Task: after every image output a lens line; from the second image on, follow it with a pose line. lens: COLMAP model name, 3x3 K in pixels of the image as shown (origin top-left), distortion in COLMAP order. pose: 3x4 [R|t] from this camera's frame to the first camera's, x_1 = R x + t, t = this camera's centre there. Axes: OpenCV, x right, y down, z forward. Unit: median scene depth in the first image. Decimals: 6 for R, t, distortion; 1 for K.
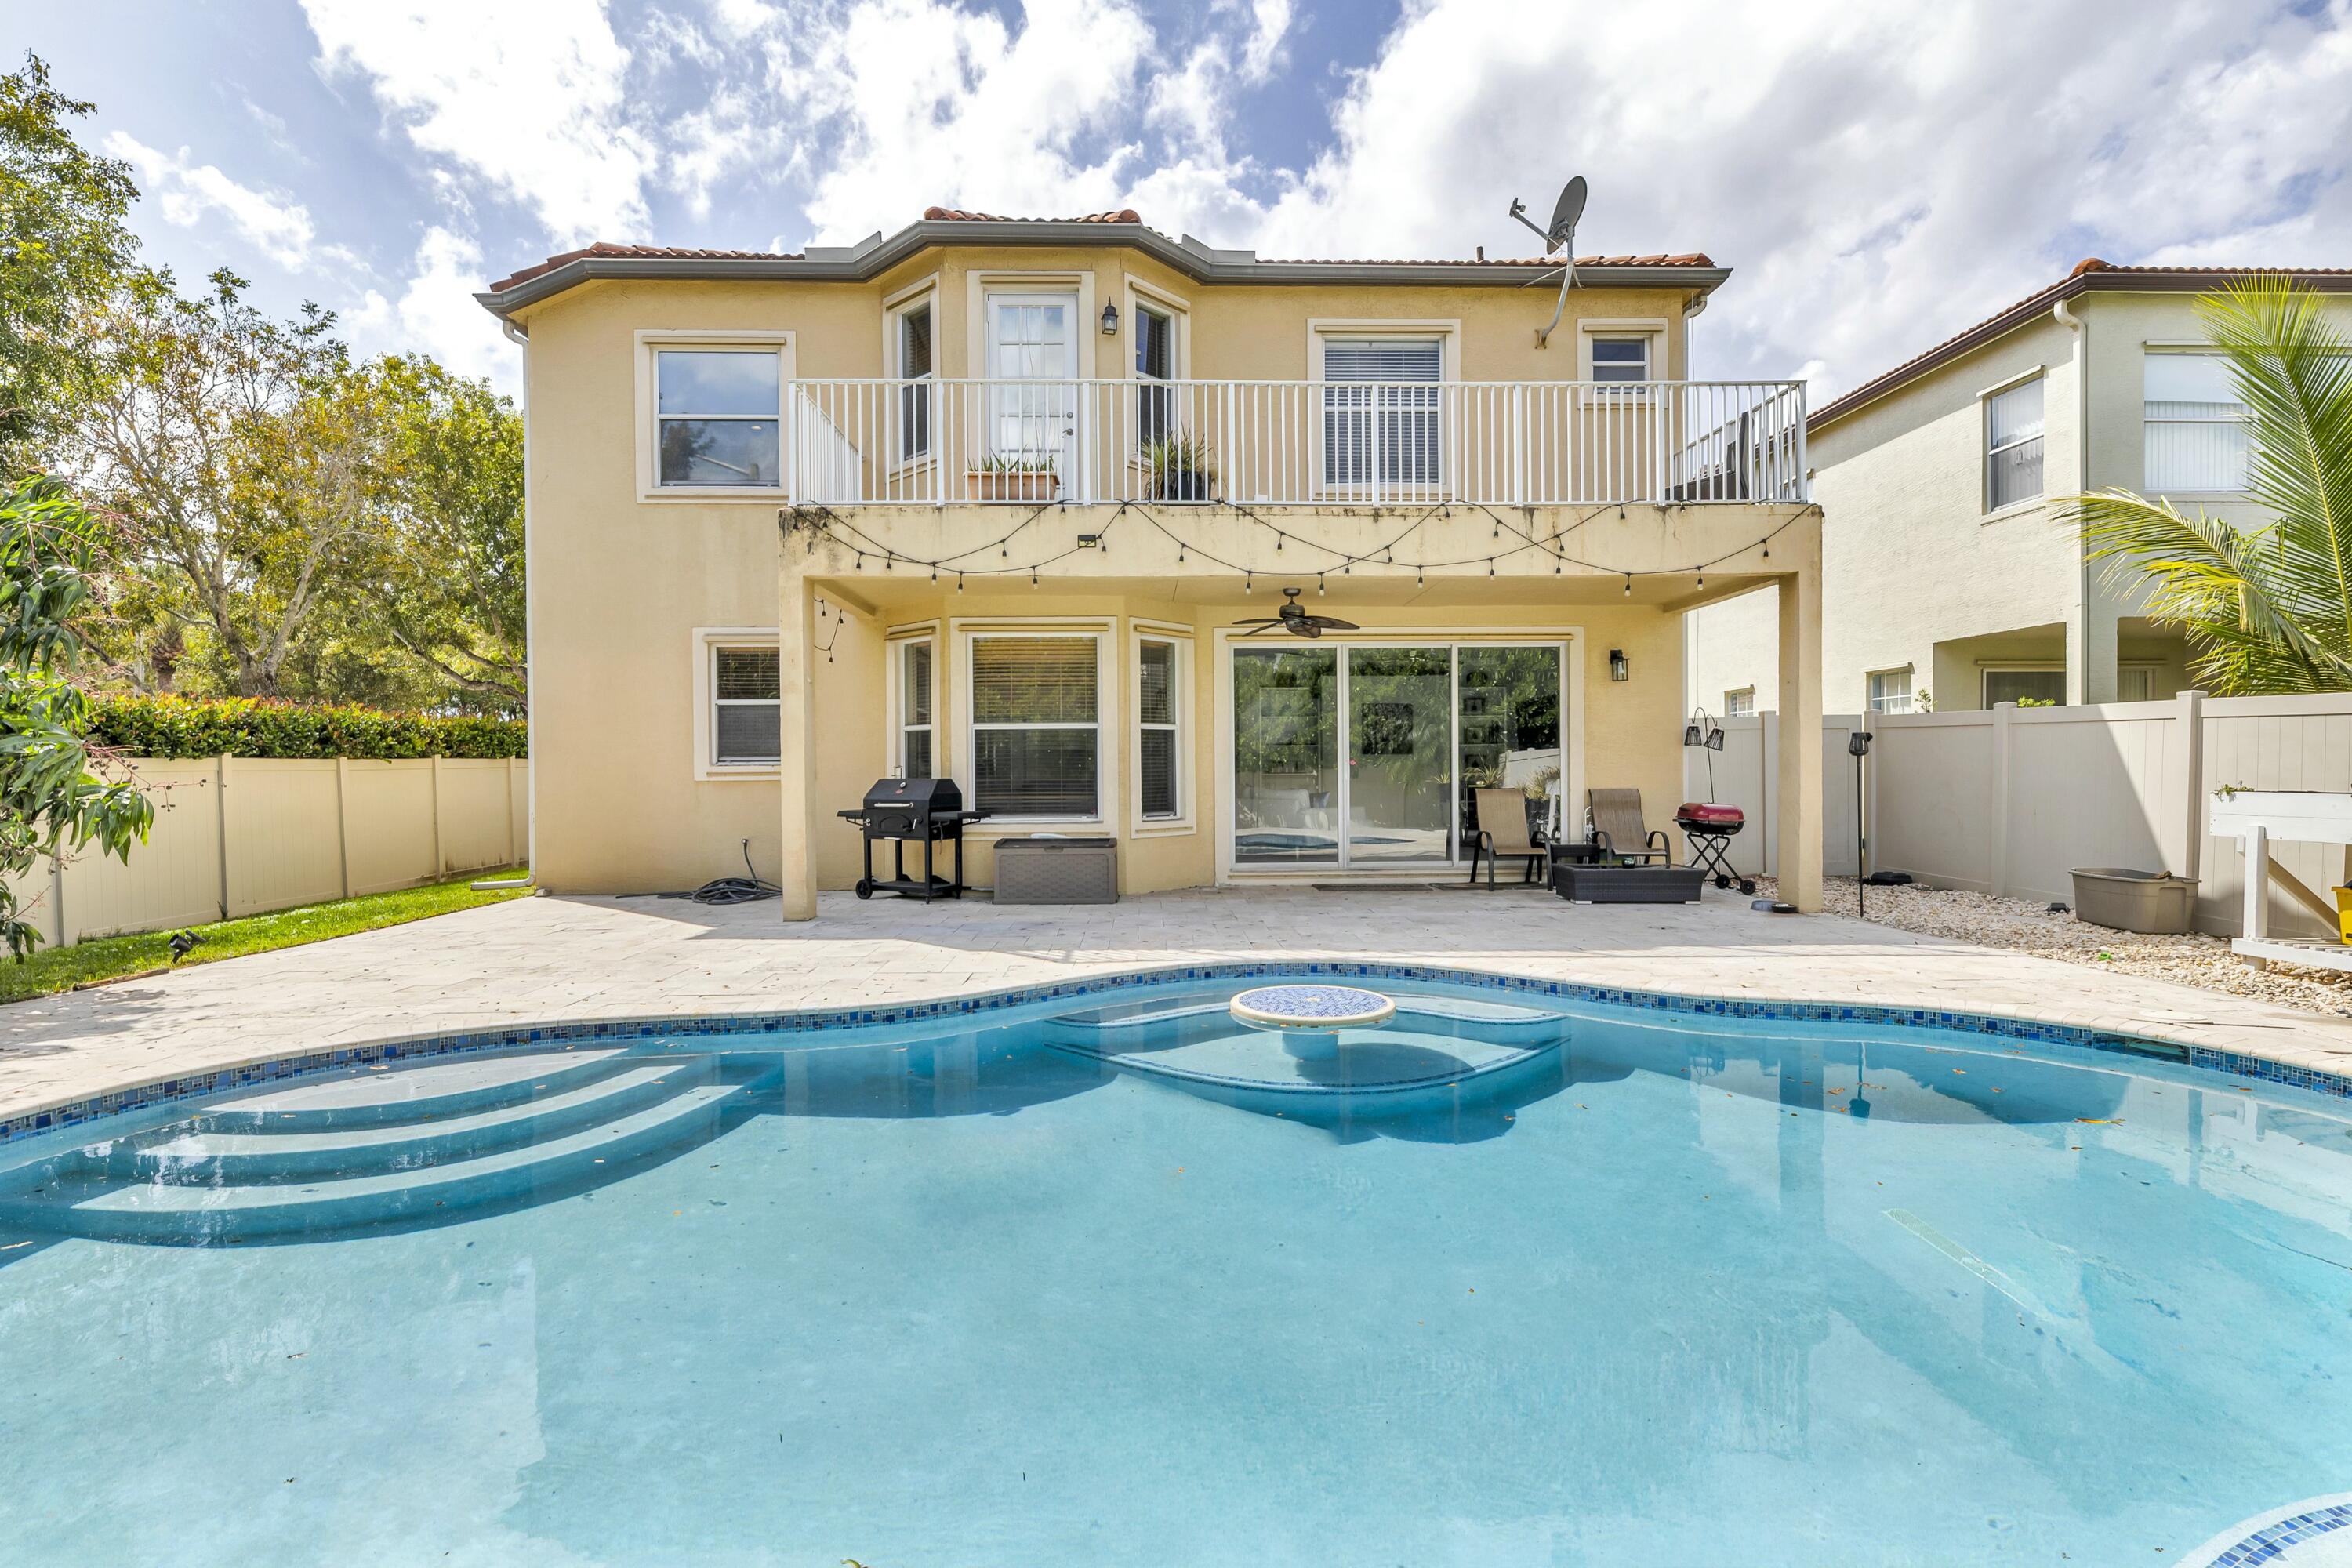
lens RADIAL K [[1113.3, 0, 1174.6], [0, 1113.3, 778.7], [0, 0, 1]] dist [0.003340, 0.000559]
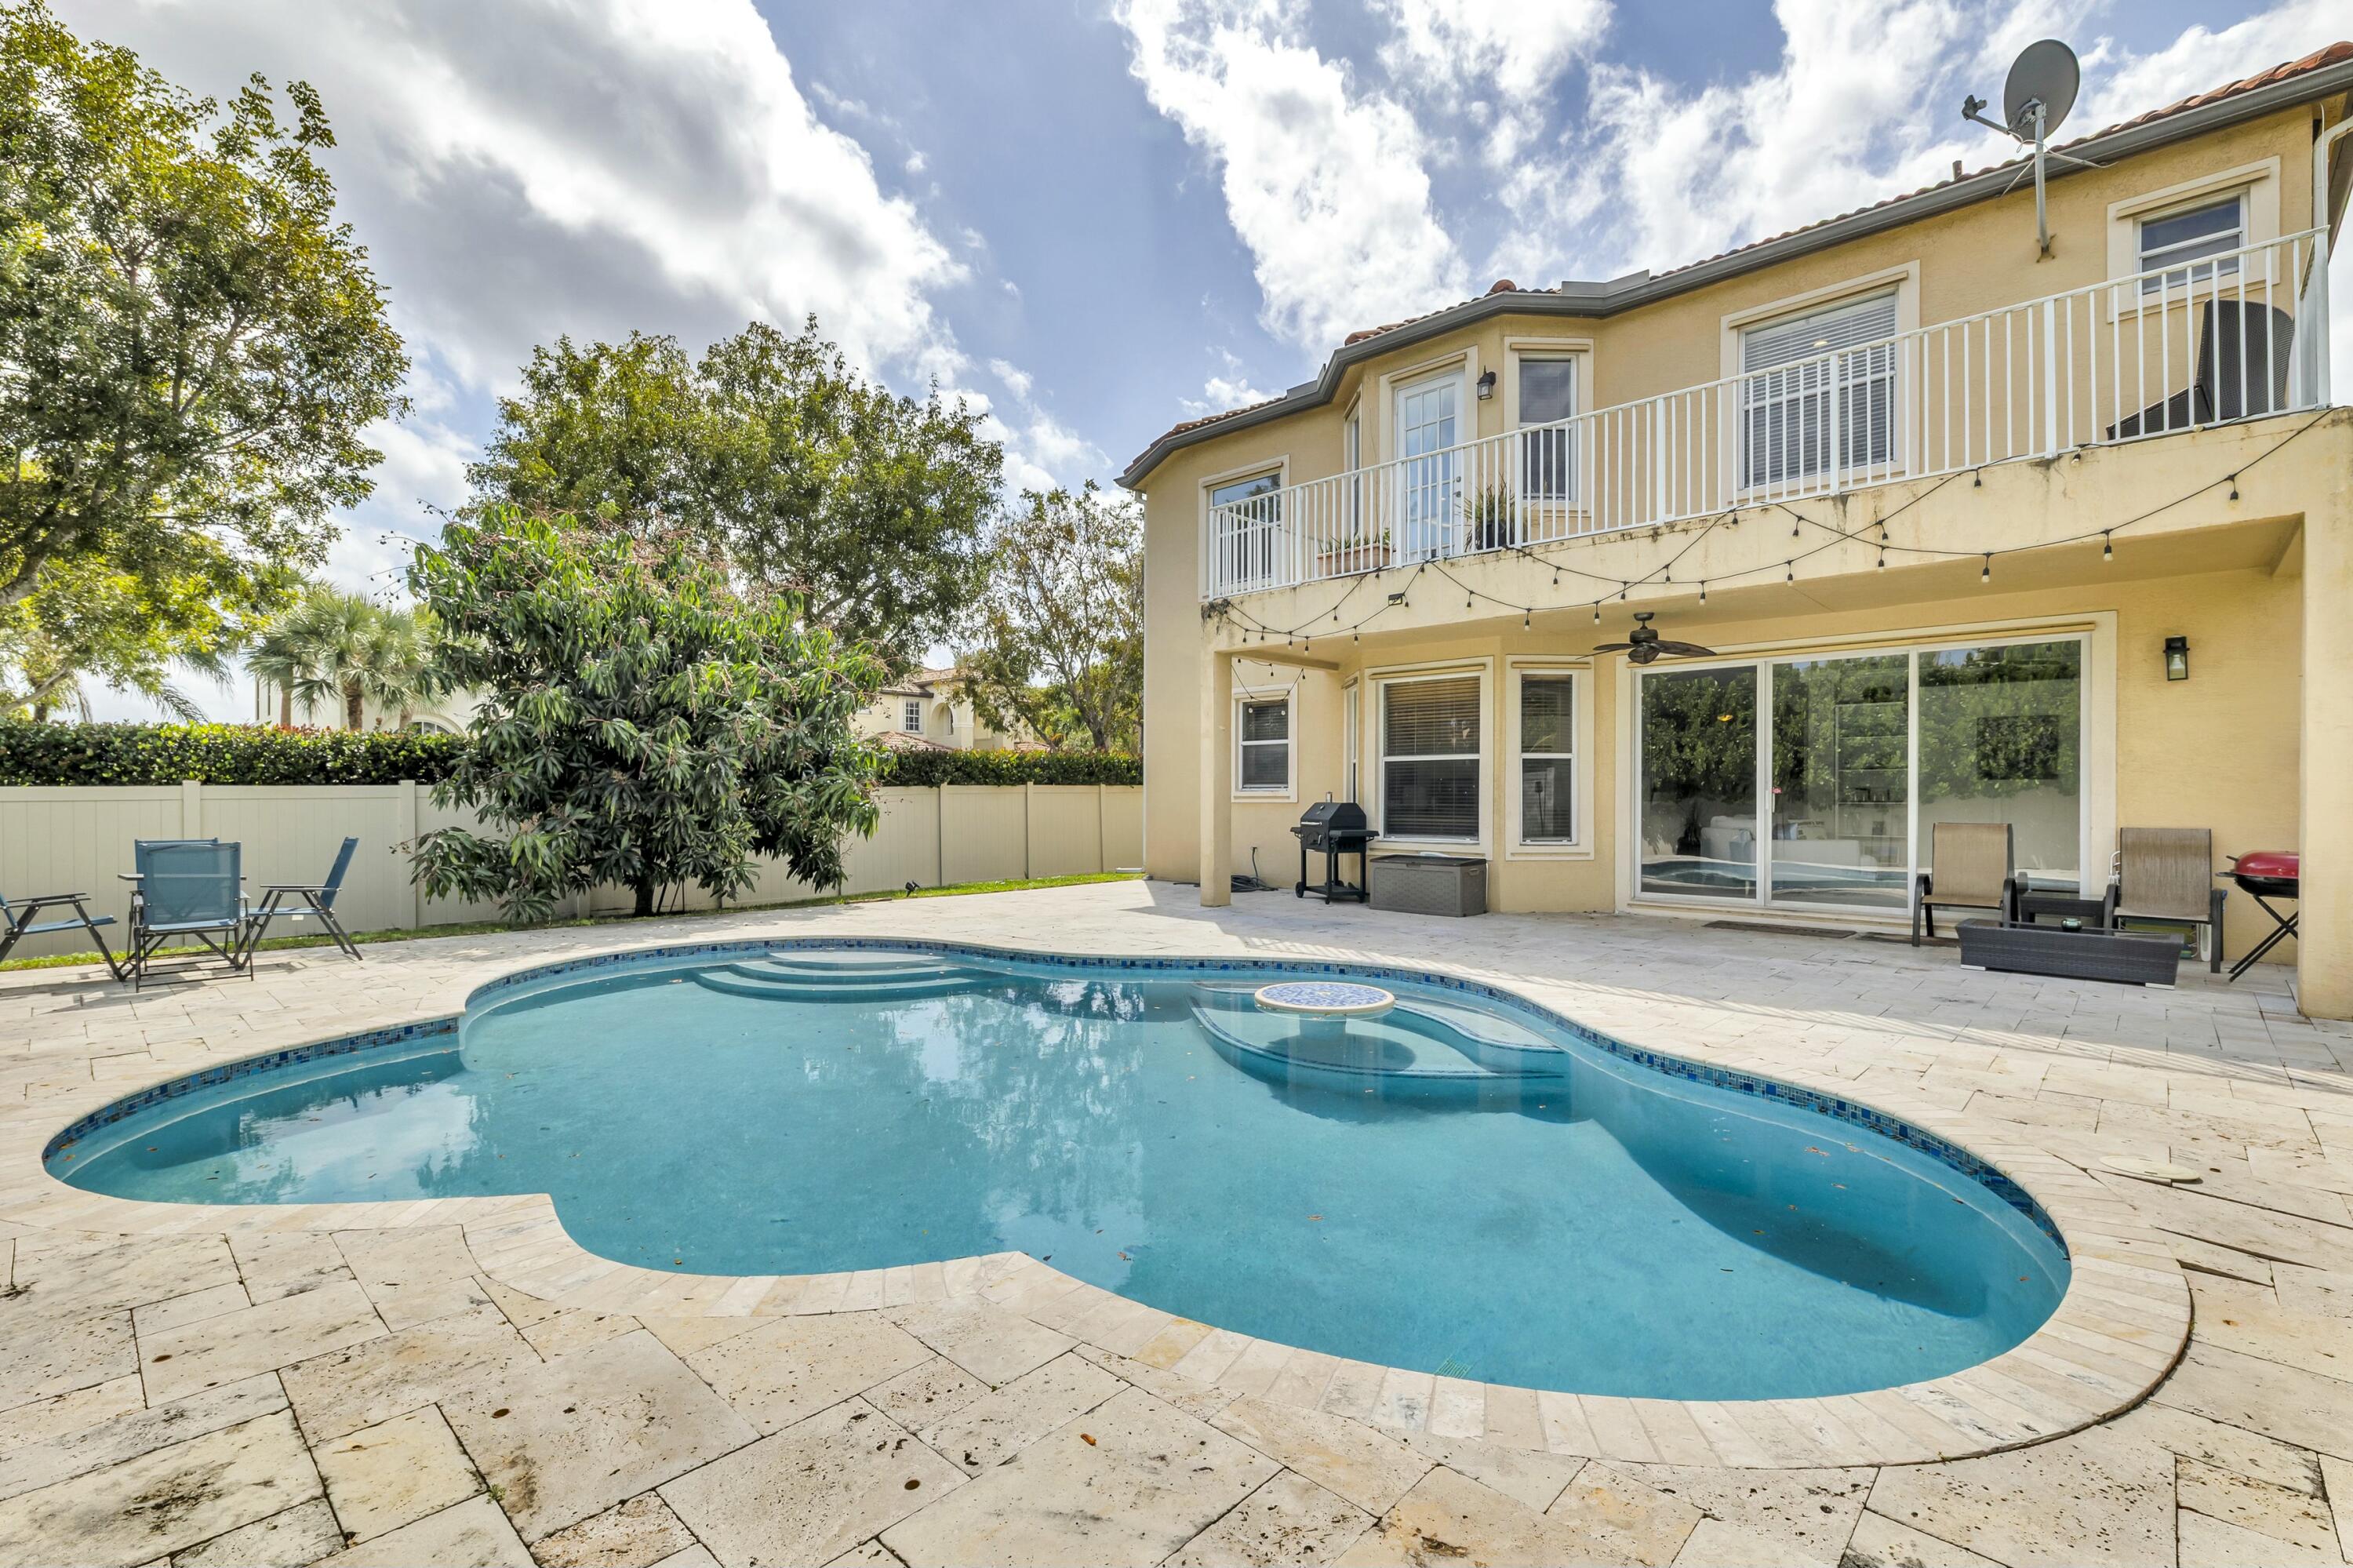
lens RADIAL K [[1065.4, 0, 1176.5], [0, 1065.4, 784.0], [0, 0, 1]] dist [0.001383, -0.000754]
pose [[0.701950, -0.000418, -0.712226, 0.471440], [-0.010310, 0.999889, -0.010748, -0.005798], [0.712152, 0.014888, 0.701868, 0.052612]]
